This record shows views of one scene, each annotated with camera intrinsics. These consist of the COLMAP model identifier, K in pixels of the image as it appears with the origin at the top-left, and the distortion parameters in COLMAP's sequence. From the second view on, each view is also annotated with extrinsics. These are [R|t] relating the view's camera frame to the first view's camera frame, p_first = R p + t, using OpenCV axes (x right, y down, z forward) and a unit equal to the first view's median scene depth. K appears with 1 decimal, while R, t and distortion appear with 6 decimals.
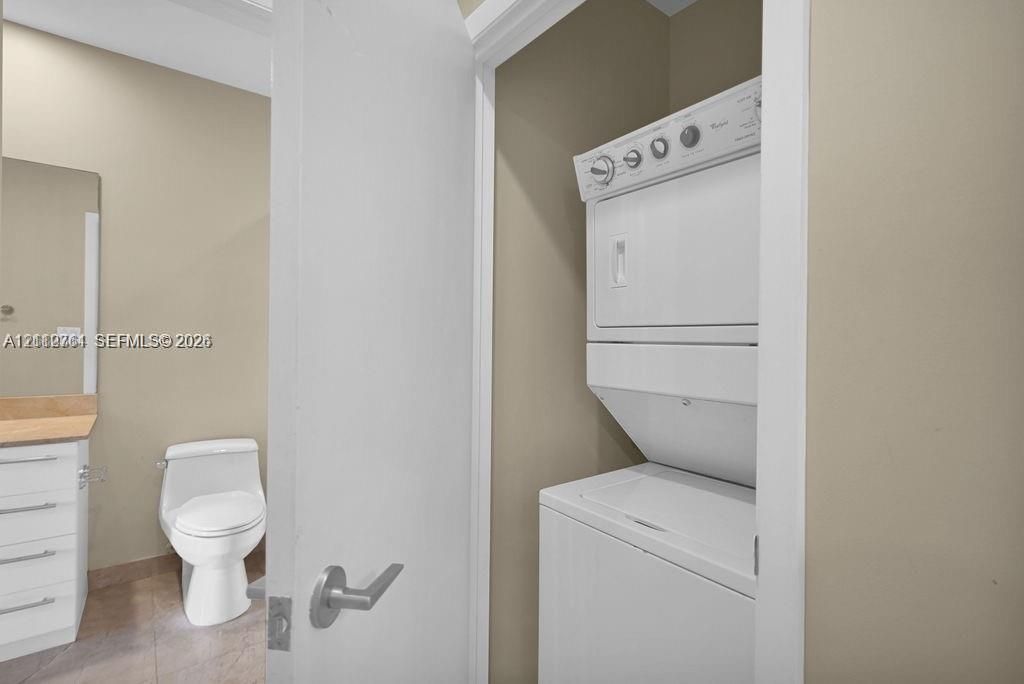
lens RADIAL K [[487.4, 0, 513.3], [0, 487.4, 338.9], [0, 0, 1]] dist [0.003160, 0.001346]
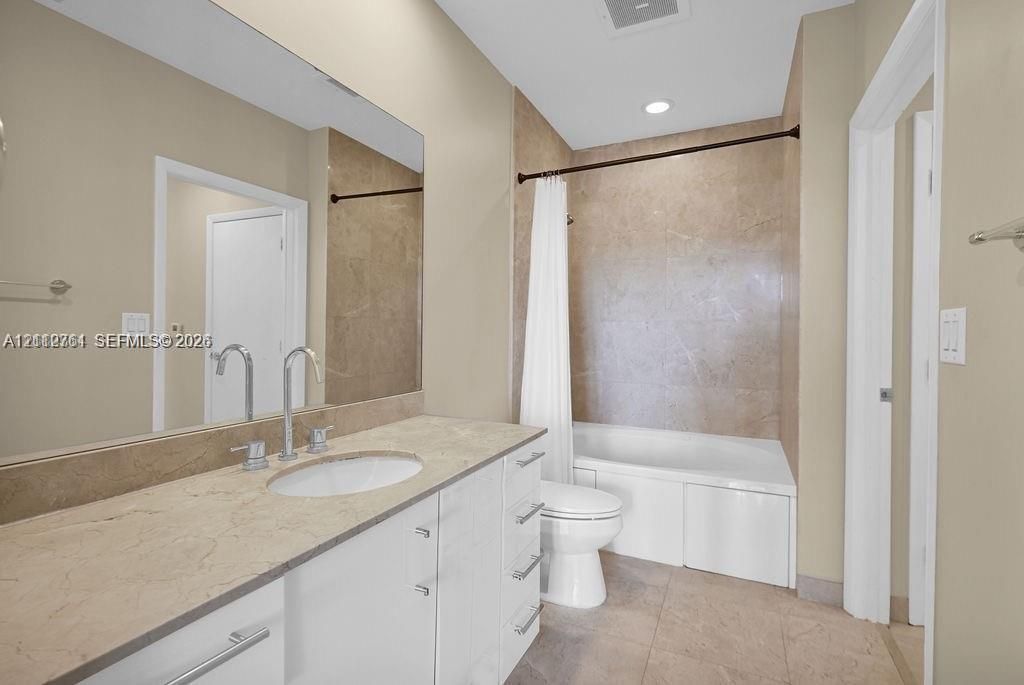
lens RADIAL K [[487.4, 0, 509.3], [0, 487.4, 334.9], [0, 0, 1]] dist [0.003160, 0.001346]
pose [[0.882313, -0.010893, 0.470537, -1.162867], [0.006109, 0.999913, 0.011693, 0.003433], [-0.470623, -0.007443, 0.882303, 0.171239]]
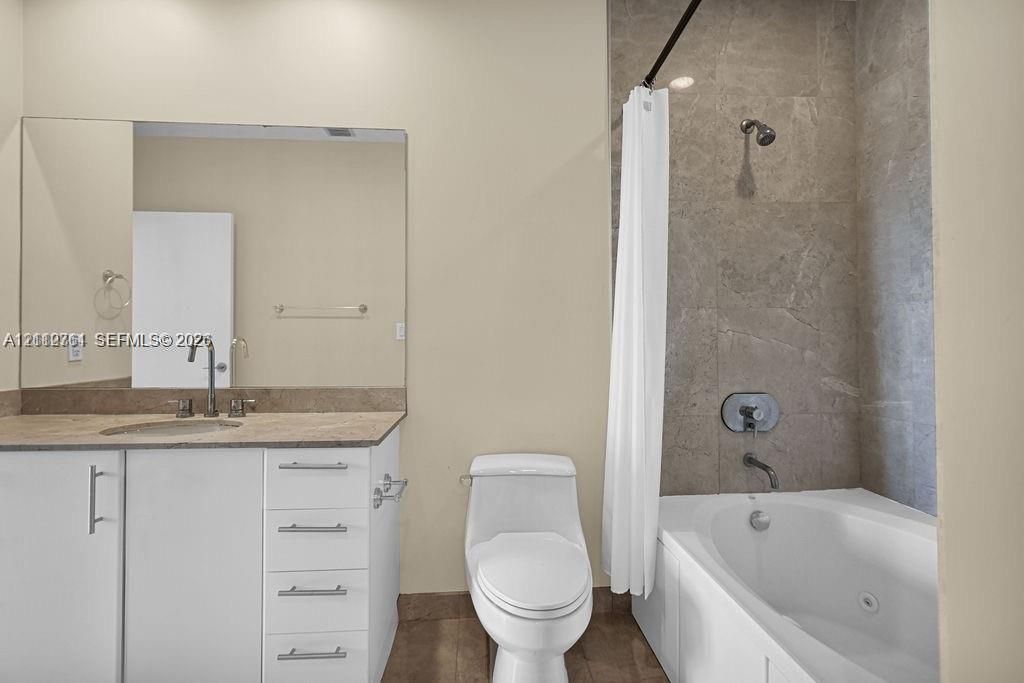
lens RADIAL K [[487.4, 0, 510.9], [0, 487.4, 338.4], [0, 0, 1]] dist [0.003160, 0.001346]
pose [[0.832961, -0.021524, -0.552912, -0.236008], [0.011506, 0.999701, -0.021583, 0.049480], [0.553211, 0.011616, 0.832960, 0.407146]]
